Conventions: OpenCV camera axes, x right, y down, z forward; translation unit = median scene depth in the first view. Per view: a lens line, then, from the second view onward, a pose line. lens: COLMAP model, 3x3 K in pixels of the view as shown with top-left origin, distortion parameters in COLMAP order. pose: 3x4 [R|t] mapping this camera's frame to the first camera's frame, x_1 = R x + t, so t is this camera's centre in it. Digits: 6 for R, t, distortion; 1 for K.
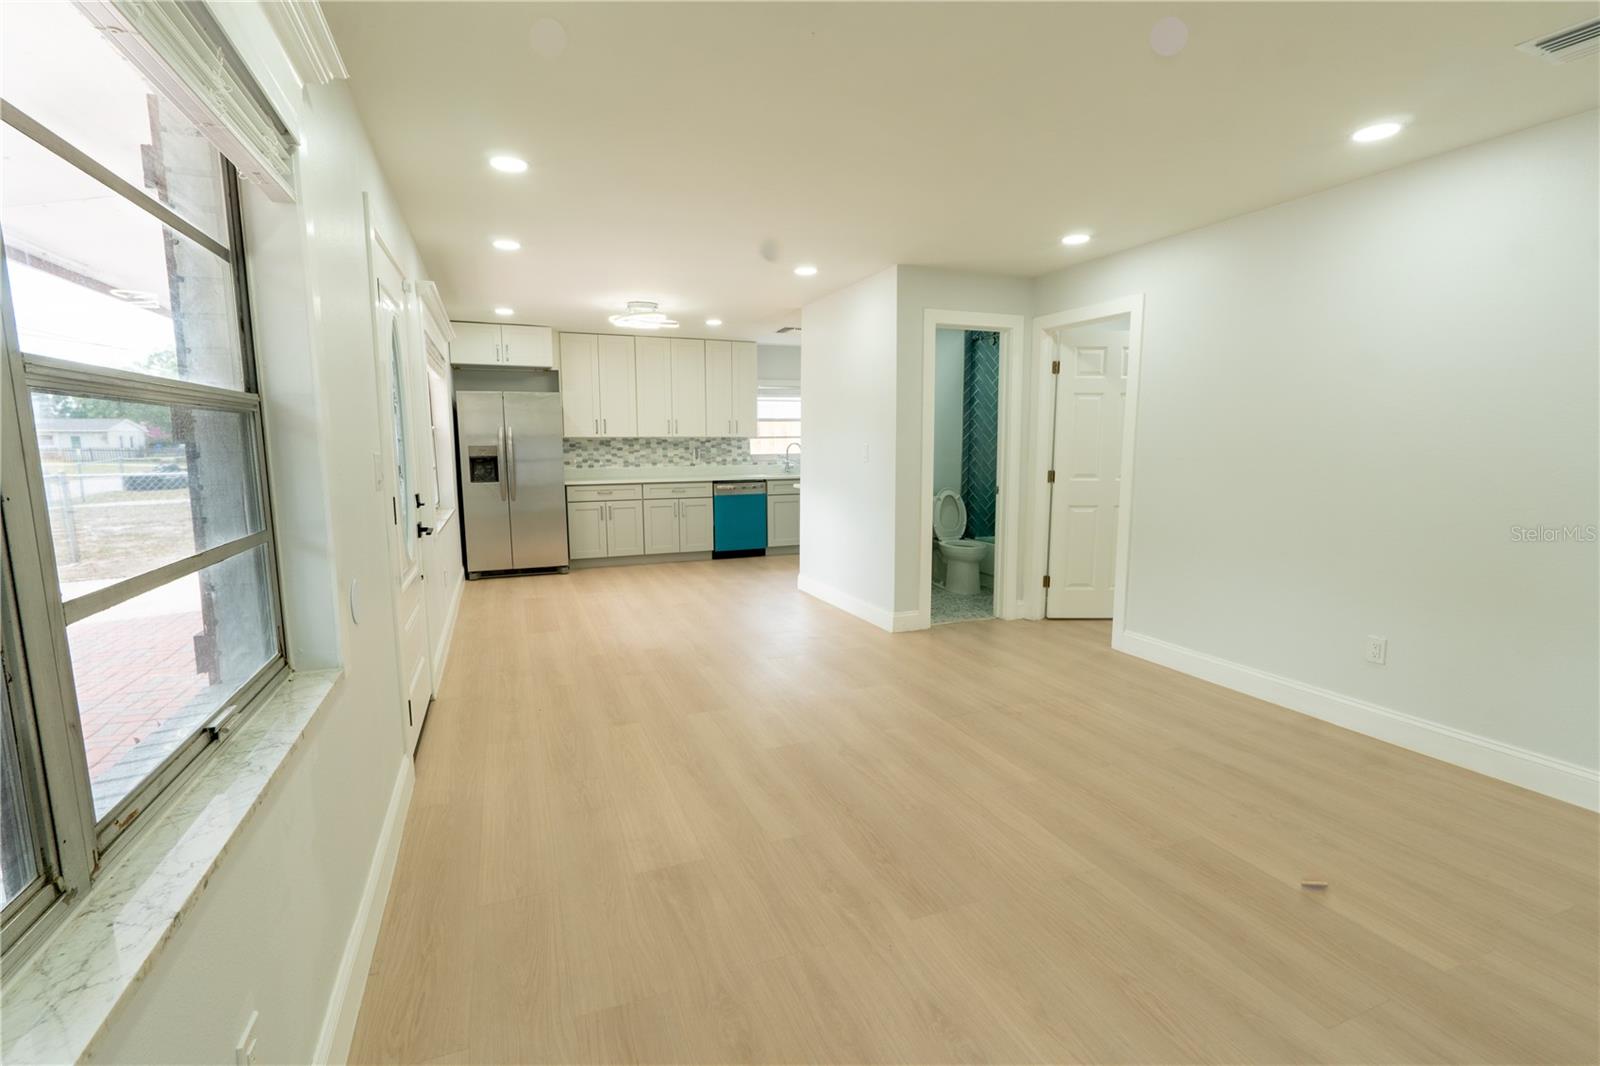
lens RADIAL K [[730.5, 0, 797.6], [0, 730.5, 535.3], [0, 0, 1]] dist [-0.004695, 0.000069]
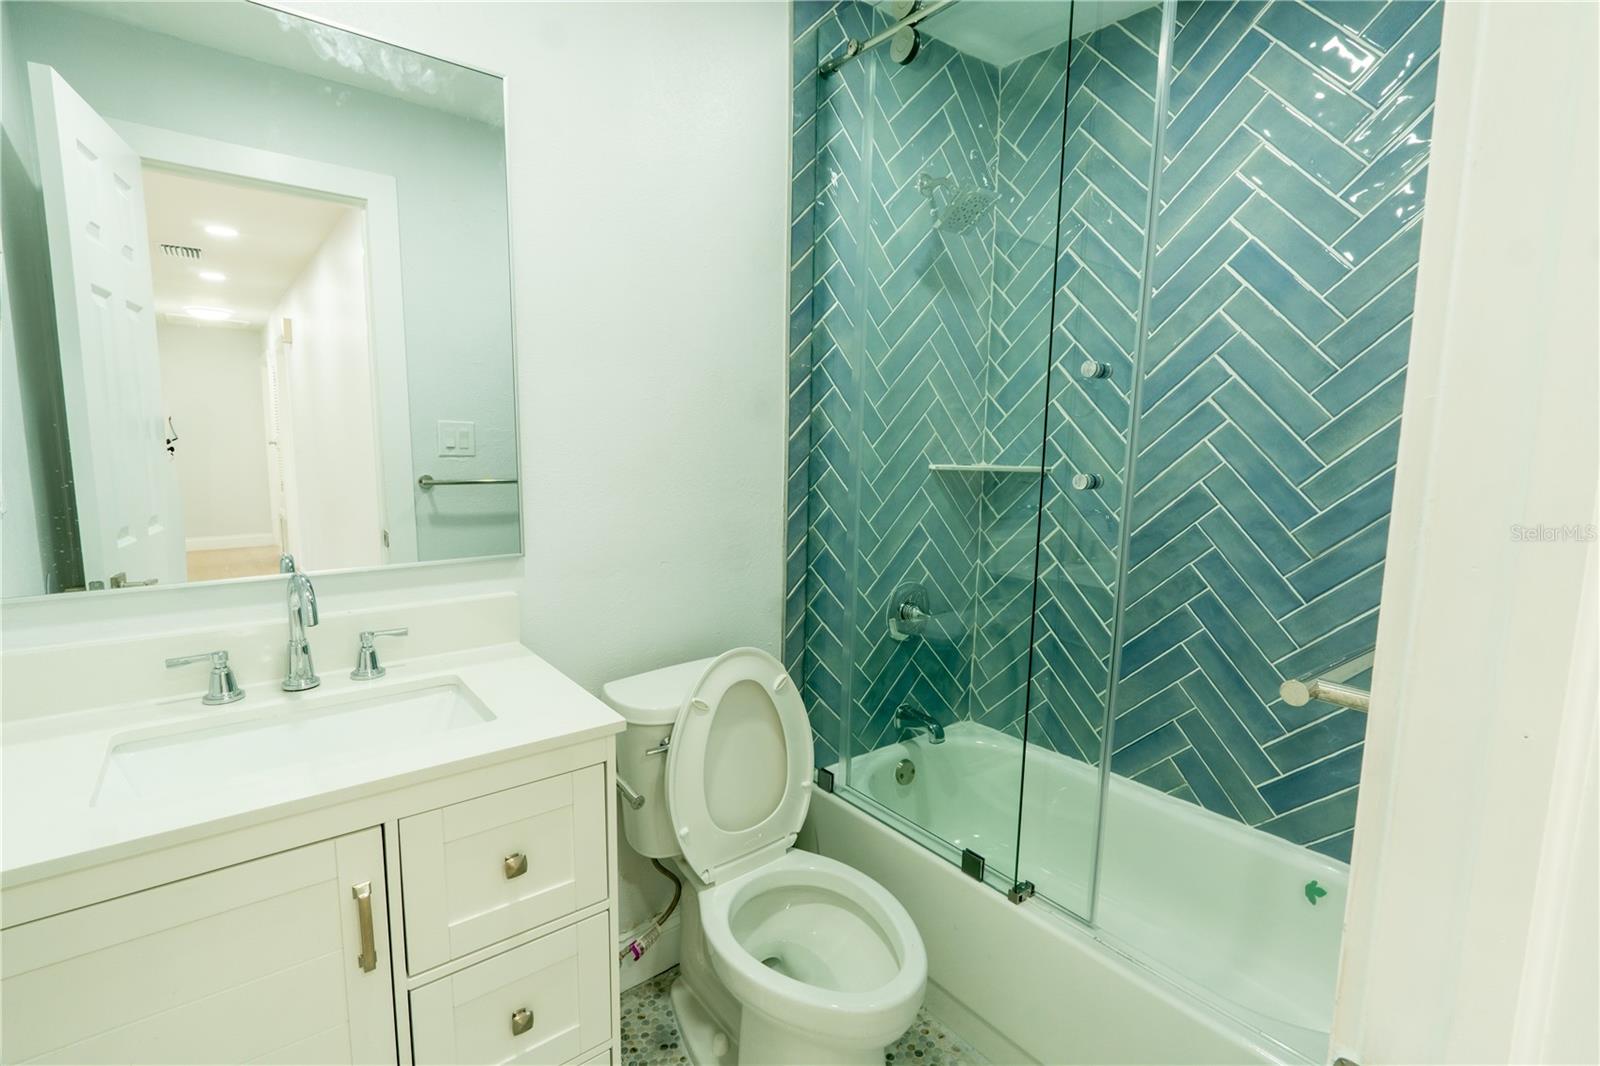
lens RADIAL K [[730.5, 0, 798.6], [0, 730.5, 535.4], [0, 0, 1]] dist [-0.004695, 0.000069]
pose [[0.961387, -0.018415, 0.274583, 0.154166], [0.015647, 0.999802, 0.012268, -0.098824], [-0.274755, -0.007498, 0.961485, 0.735727]]
